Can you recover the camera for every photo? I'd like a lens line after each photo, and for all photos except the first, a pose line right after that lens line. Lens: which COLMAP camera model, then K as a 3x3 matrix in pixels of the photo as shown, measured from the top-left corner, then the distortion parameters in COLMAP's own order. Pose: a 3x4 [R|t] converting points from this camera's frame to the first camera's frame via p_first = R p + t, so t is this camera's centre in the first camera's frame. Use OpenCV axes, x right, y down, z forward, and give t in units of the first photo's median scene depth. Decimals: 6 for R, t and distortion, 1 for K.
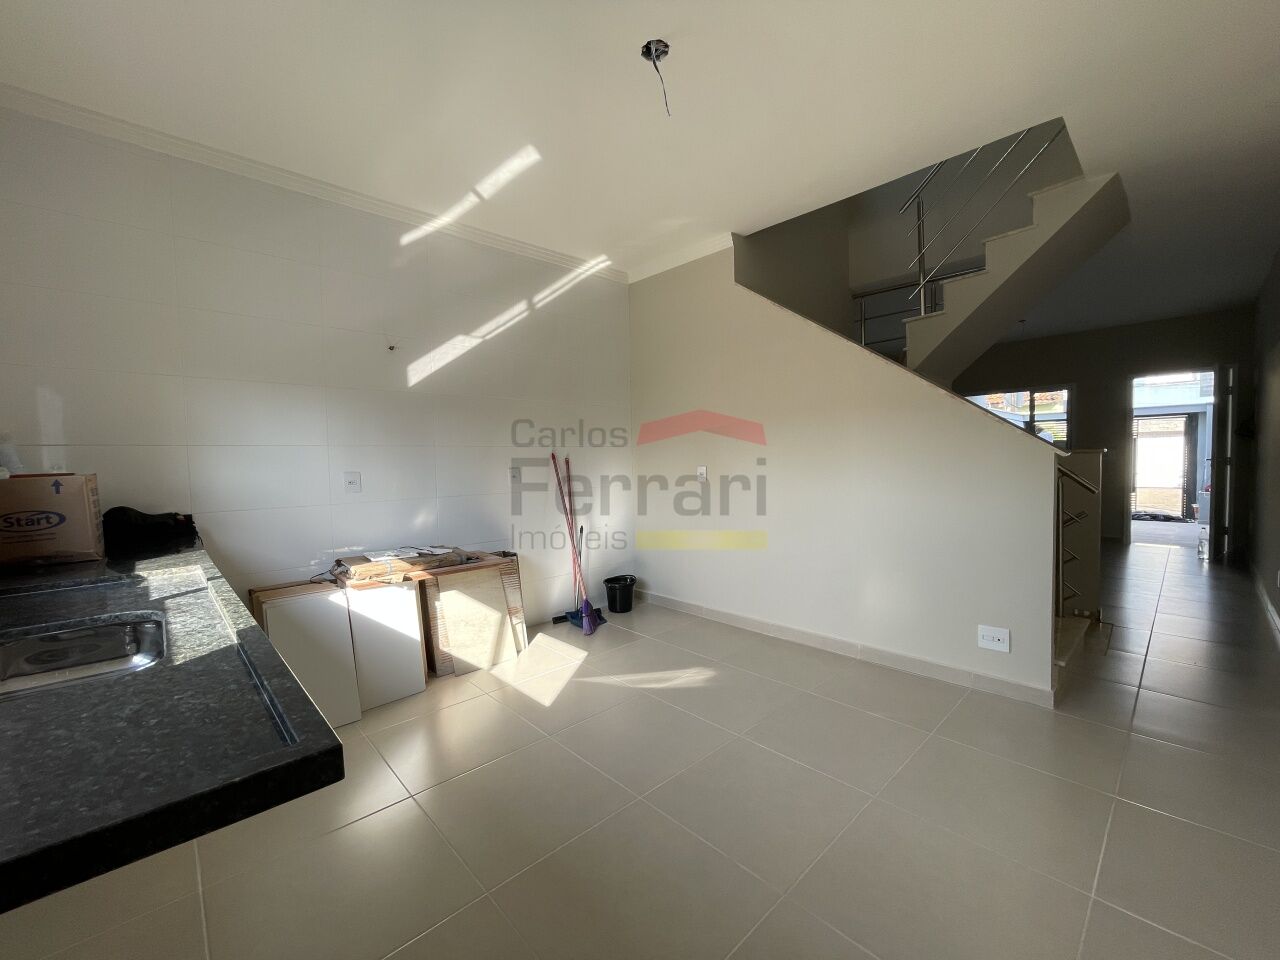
lens RADIAL K [[515.9, 0, 635.9], [0, 515.9, 485.6], [0, 0, 1]] dist [0.000647, -0.001661]
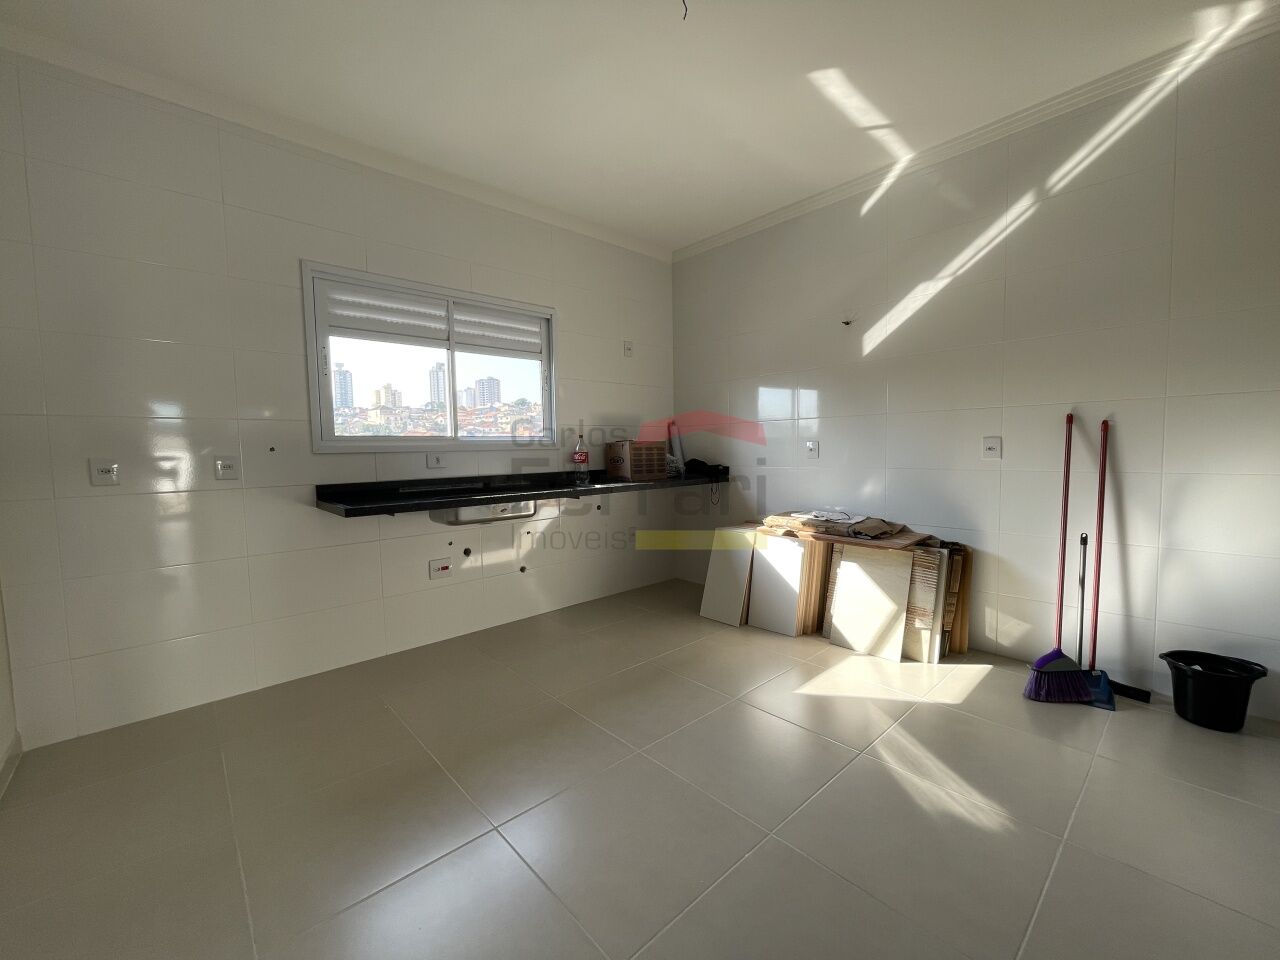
lens RADIAL K [[515.9, 0, 633.2], [0, 515.9, 481.7], [0, 0, 1]] dist [0.000647, -0.001661]
pose [[-0.011967, 0.086323, -0.996195, 0.642265], [-0.030875, 0.995760, 0.086656, -0.023168], [0.999452, 0.031794, -0.009252, 0.619134]]
